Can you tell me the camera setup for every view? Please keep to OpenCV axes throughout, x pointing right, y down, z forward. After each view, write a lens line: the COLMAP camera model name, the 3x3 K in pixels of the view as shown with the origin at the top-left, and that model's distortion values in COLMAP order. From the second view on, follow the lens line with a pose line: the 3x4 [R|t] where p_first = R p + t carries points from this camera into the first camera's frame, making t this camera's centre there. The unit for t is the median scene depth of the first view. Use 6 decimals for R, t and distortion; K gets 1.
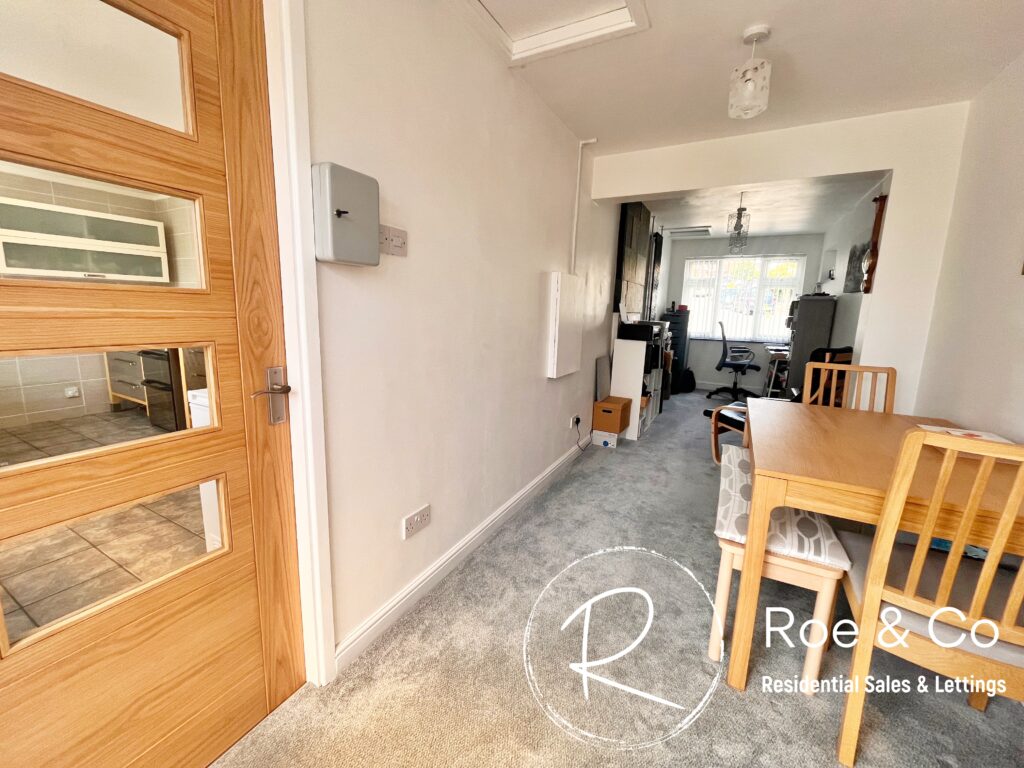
lens RADIAL K [[414.8, 0, 508.7], [0, 414.8, 383.2], [0, 0, 1]] dist [-0.000166, -0.001121]
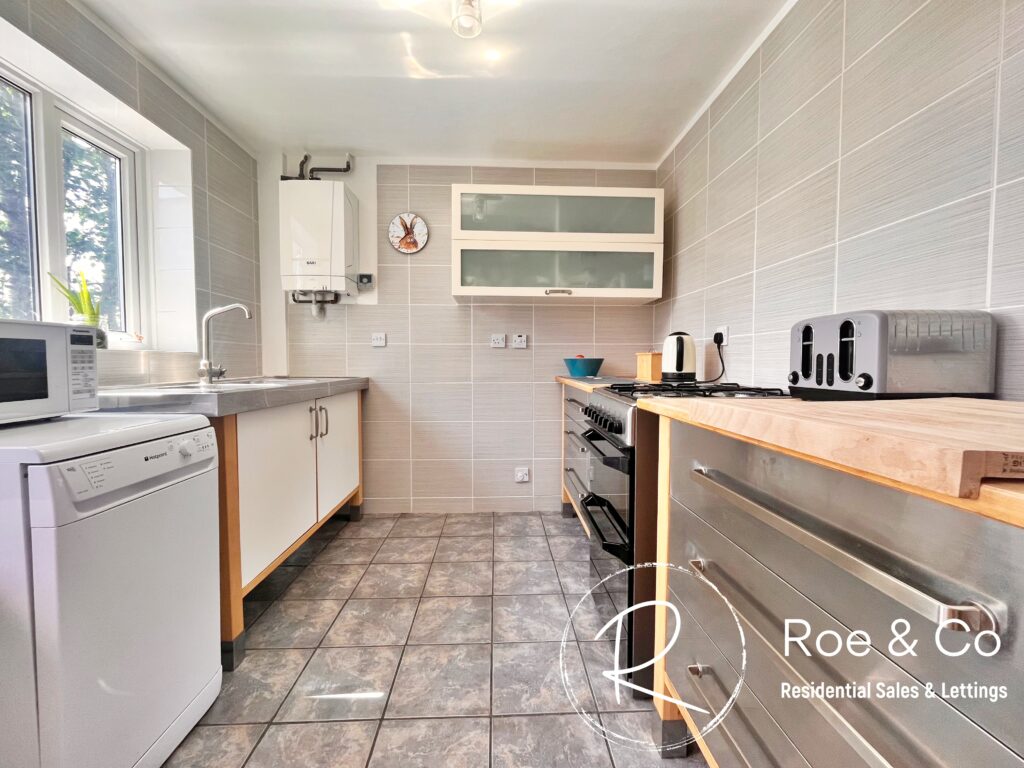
lens RADIAL K [[414.8, 0, 511.2], [0, 414.8, 381.7], [0, 0, 1]] dist [-0.000166, -0.001121]
pose [[0.518709, 0.009598, -0.854897, -0.588586], [-0.138114, 0.987744, -0.072711, -0.088652], [0.843721, 0.155789, 0.513677, 0.738733]]
